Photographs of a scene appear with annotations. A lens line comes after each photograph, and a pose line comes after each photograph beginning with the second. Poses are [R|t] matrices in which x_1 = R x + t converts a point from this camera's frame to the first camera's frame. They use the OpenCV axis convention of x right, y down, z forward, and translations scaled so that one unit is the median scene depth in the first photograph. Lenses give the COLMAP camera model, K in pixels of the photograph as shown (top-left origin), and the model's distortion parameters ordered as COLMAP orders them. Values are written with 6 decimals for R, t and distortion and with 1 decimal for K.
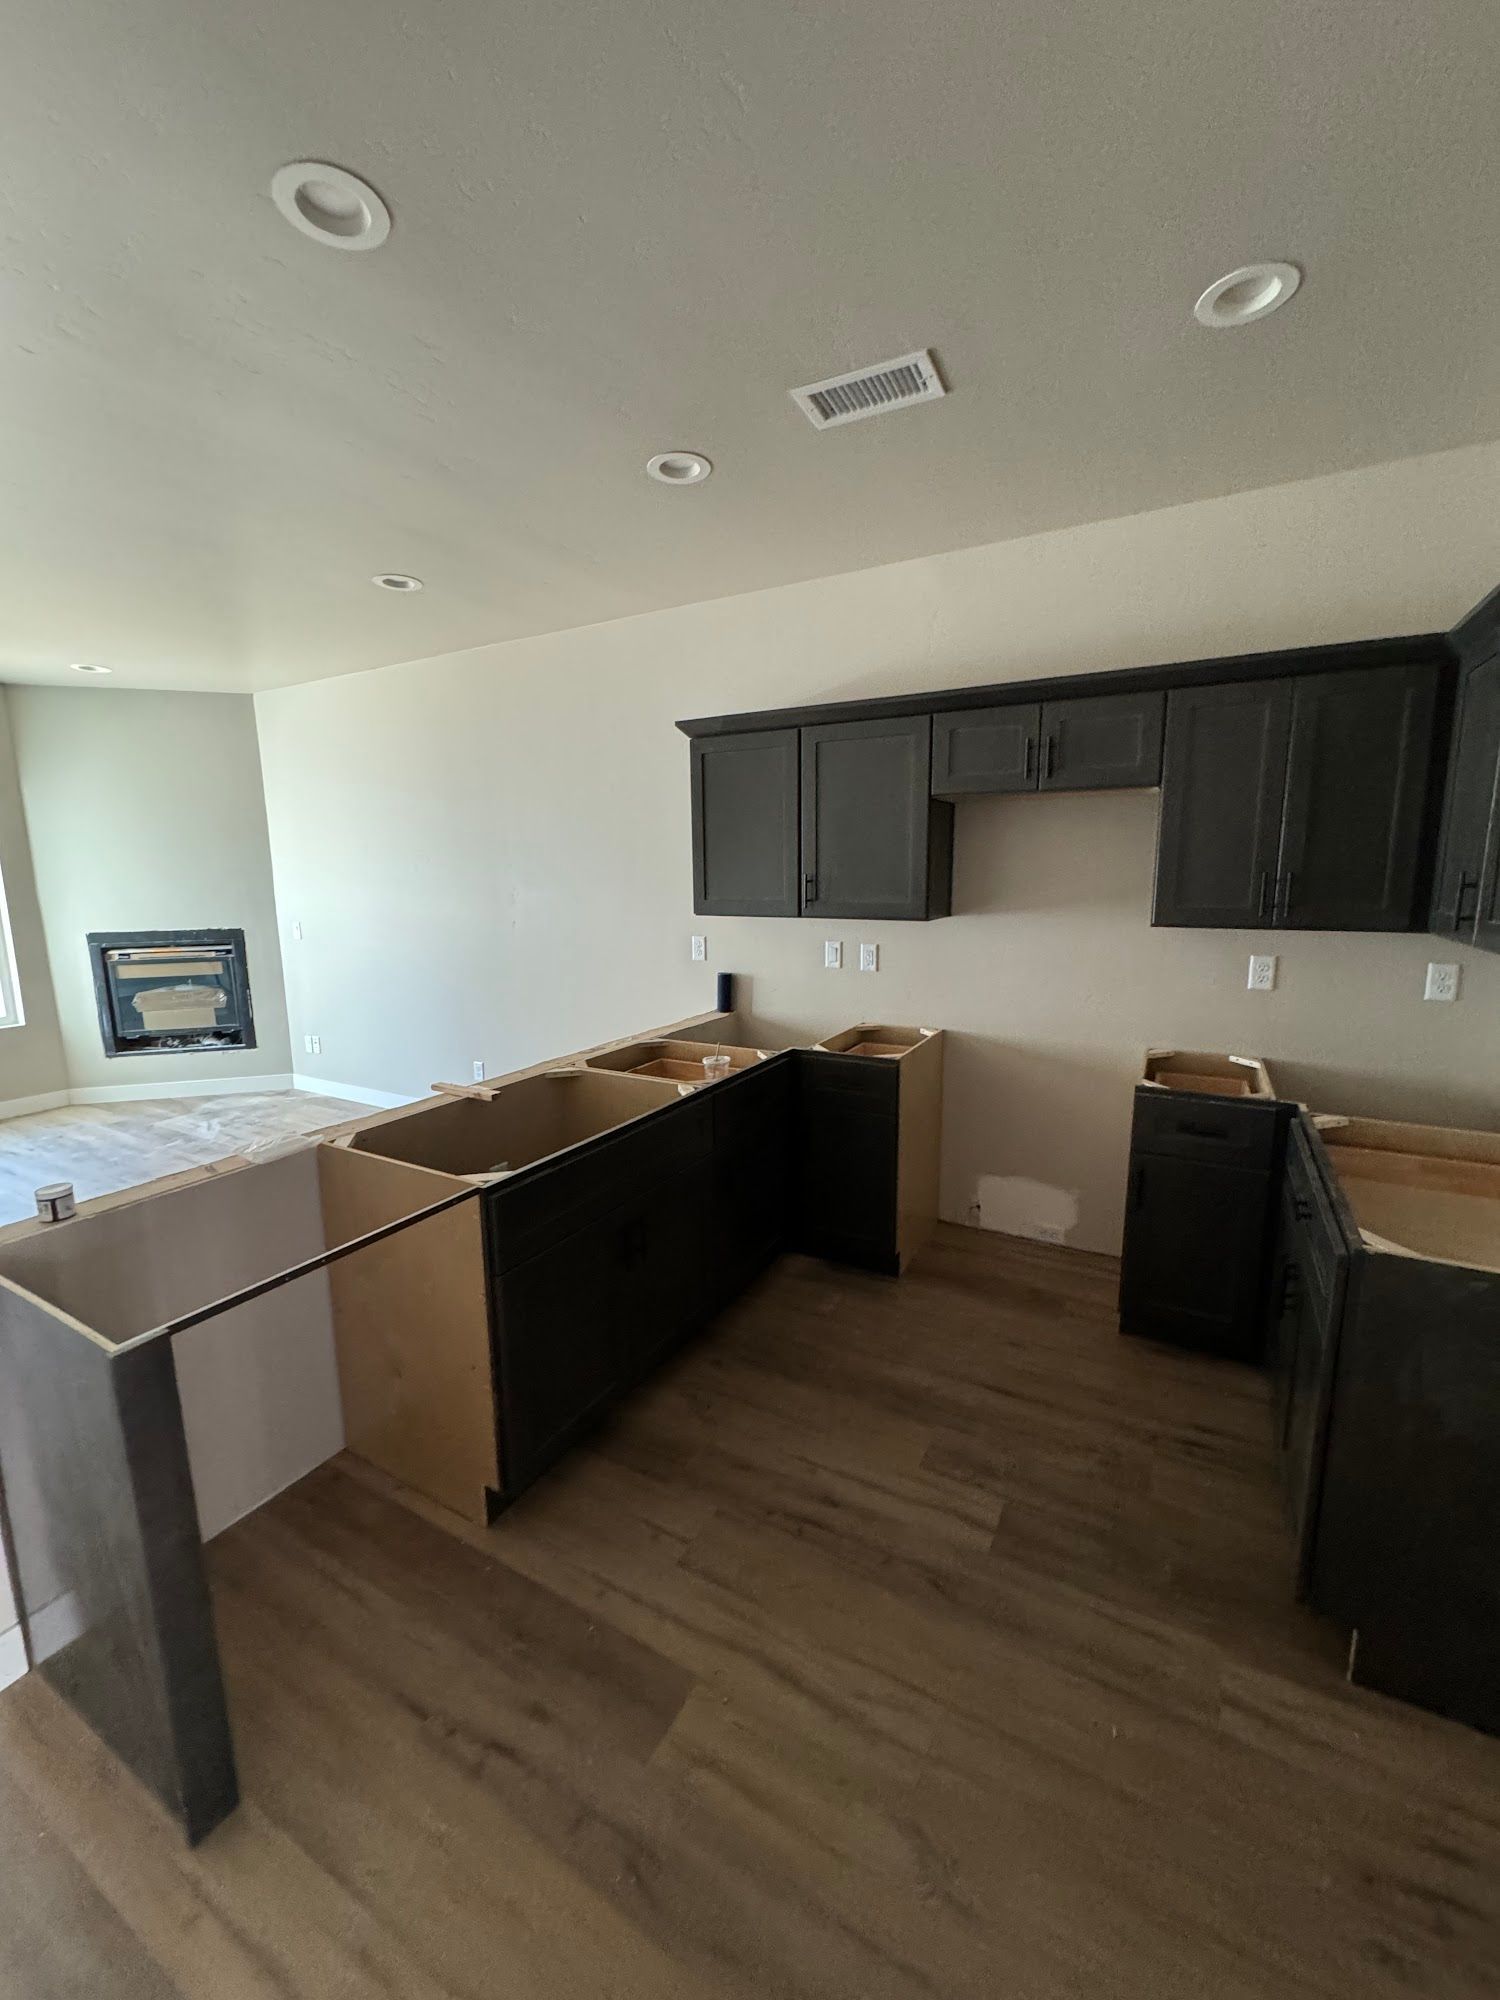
lens RADIAL K [[799.9, 0, 755.8], [0, 799.9, 998.8], [0, 0, 1]] dist [0.003257, -0.000501]
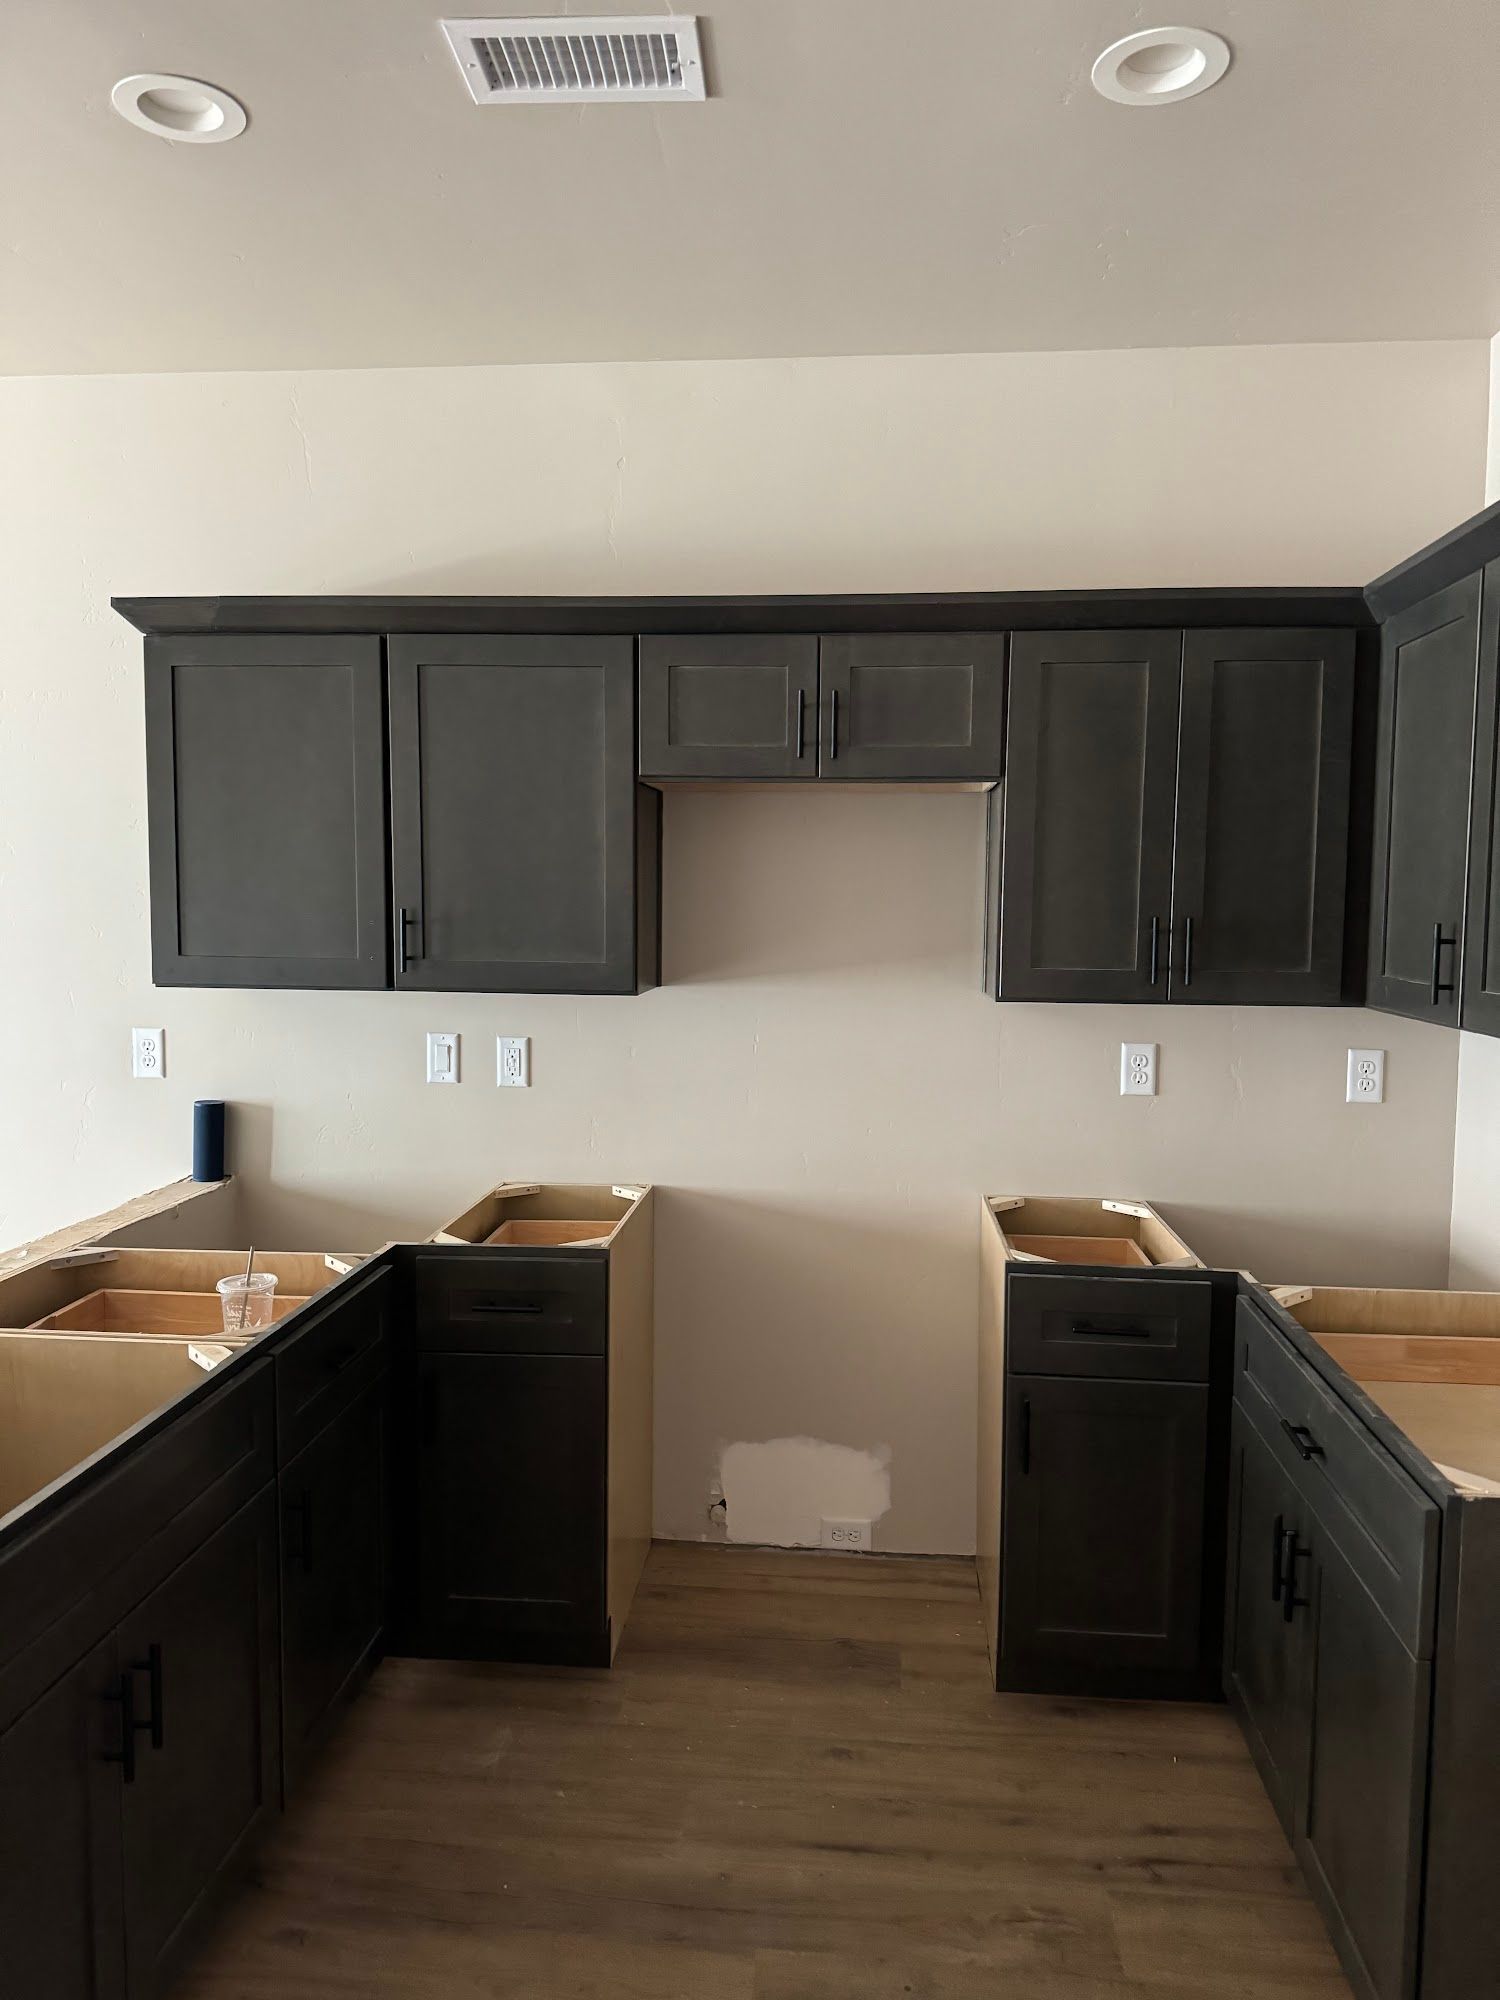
lens RADIAL K [[1416.6, 0, 749.4], [0, 1416.6, 1009.2], [0, 0, 1]] dist [0.058840, -0.064495]
pose [[0.914743, -0.013493, 0.403811, -0.137284], [0.046880, 0.996236, -0.072906, -0.014042], [-0.401308, 0.085621, 0.911933, 0.076771]]
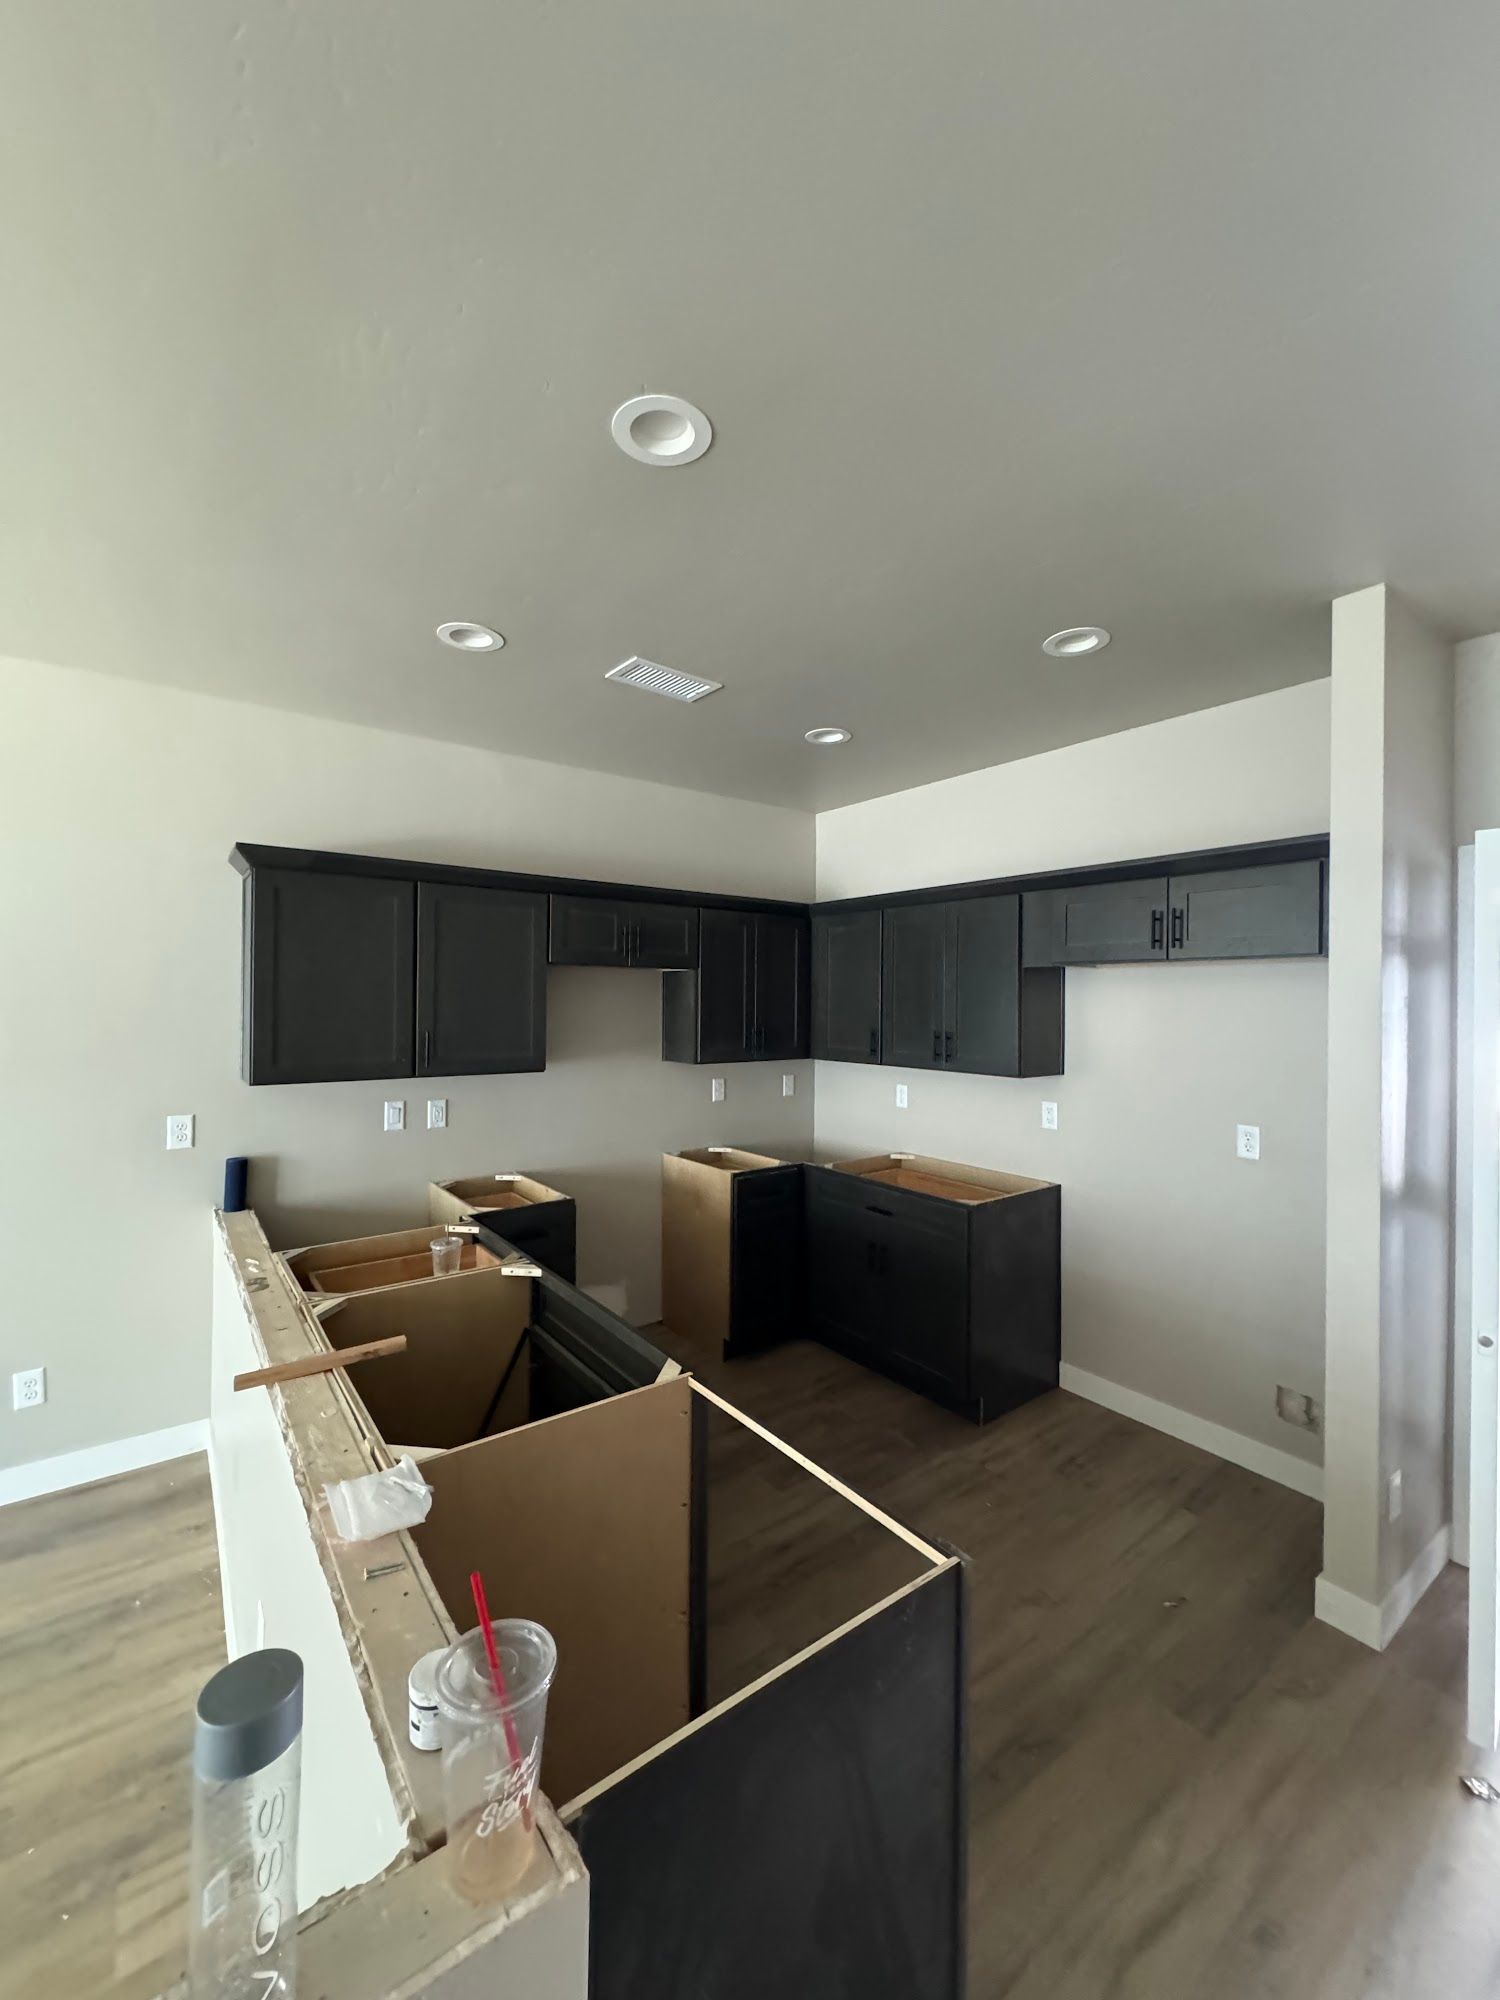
lens RADIAL K [[799.9, 0, 753.3], [0, 799.9, 998.2], [0, 0, 1]] dist [0.003257, -0.000501]
pose [[0.399839, 0.015818, 0.916449, -0.841849], [0.136111, 0.987741, -0.076433, -0.089640], [-0.906423, 0.155299, 0.392784, 0.343886]]
